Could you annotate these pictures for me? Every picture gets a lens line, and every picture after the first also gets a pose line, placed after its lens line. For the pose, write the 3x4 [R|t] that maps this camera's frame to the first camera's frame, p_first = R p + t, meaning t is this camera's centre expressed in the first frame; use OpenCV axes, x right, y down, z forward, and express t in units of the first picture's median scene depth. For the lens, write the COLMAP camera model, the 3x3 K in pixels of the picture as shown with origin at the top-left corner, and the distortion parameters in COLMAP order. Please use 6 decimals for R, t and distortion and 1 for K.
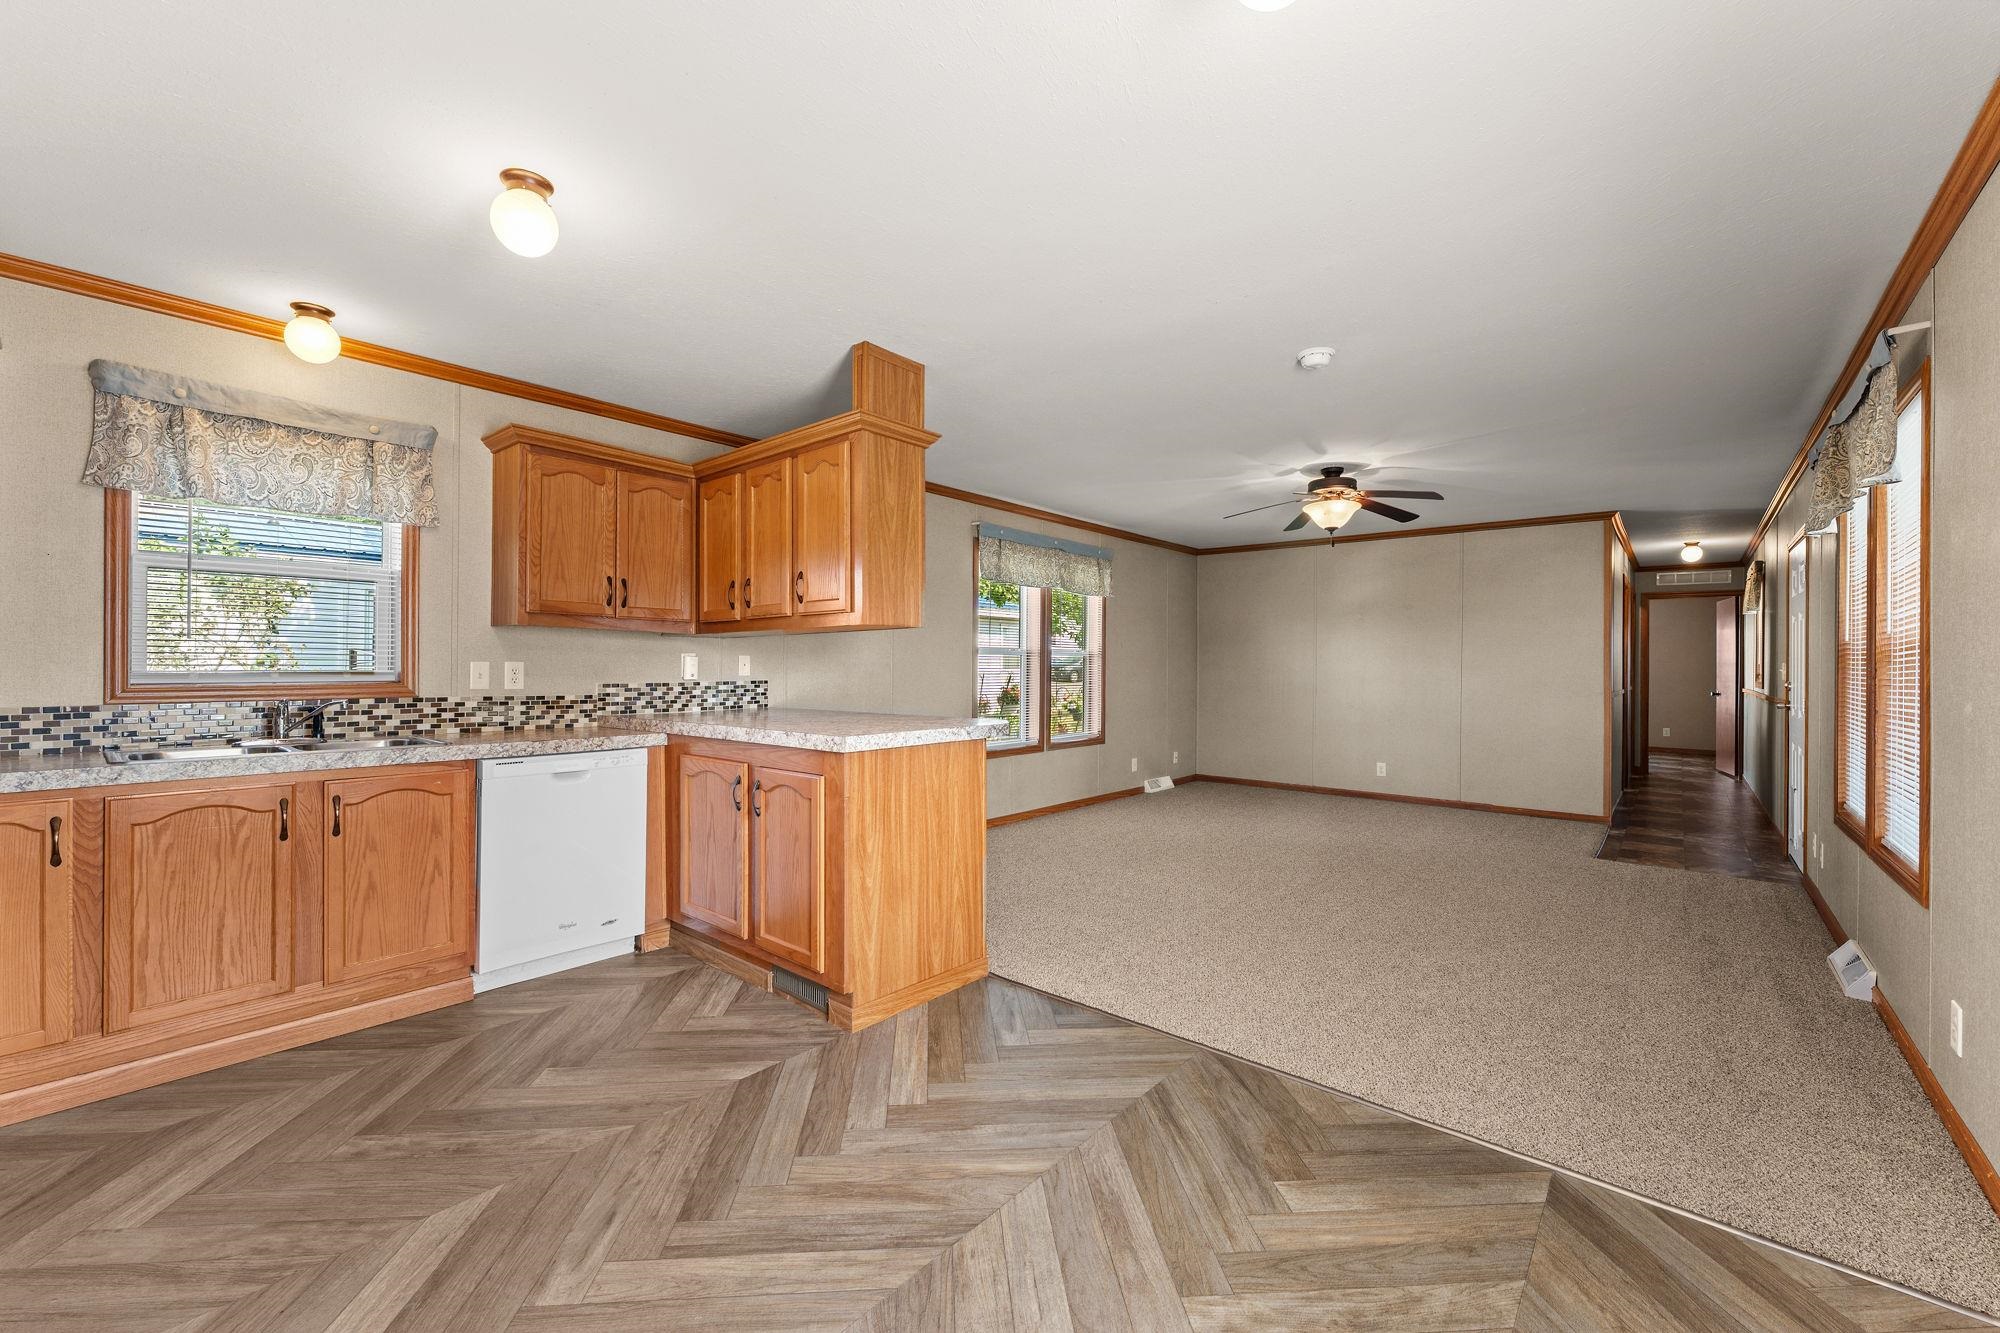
lens RADIAL K [[804.5, 0, 999.2], [0, 804.5, 664.5], [0, 0, 1]] dist [0.000492, 0.000063]
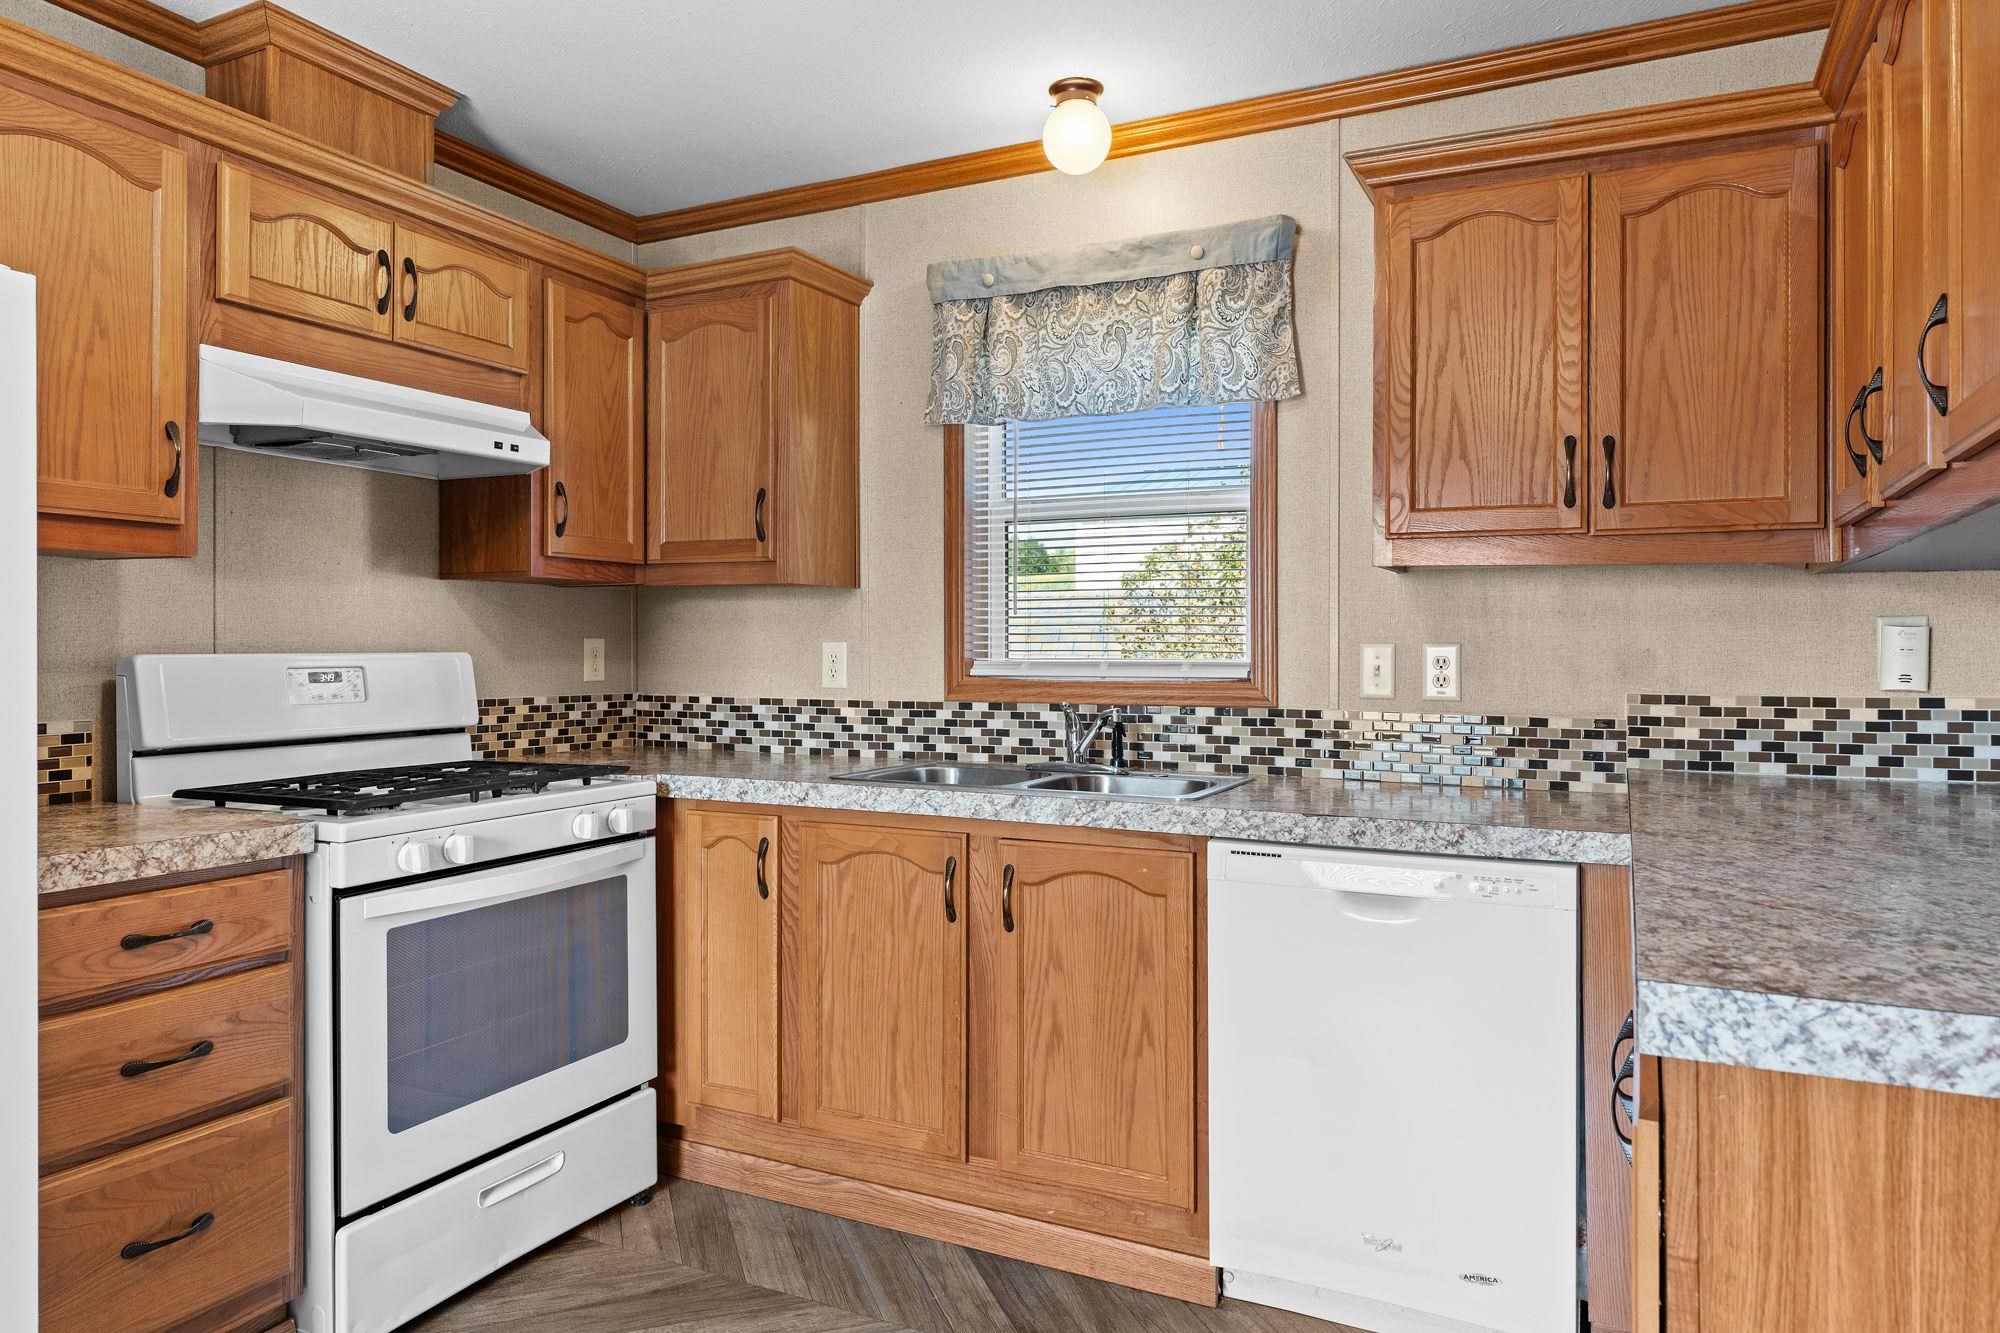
lens RADIAL K [[1216.6, 0, 999.3], [0, 1216.6, 659.2], [0, 0, 1]] dist [-0.010687, -0.000639]
pose [[0.256996, 0.002535, -0.966409, 0.048641], [-0.001390, 0.999996, 0.002254, 0.005147], [0.966411, 0.000764, 0.256999, 0.643617]]
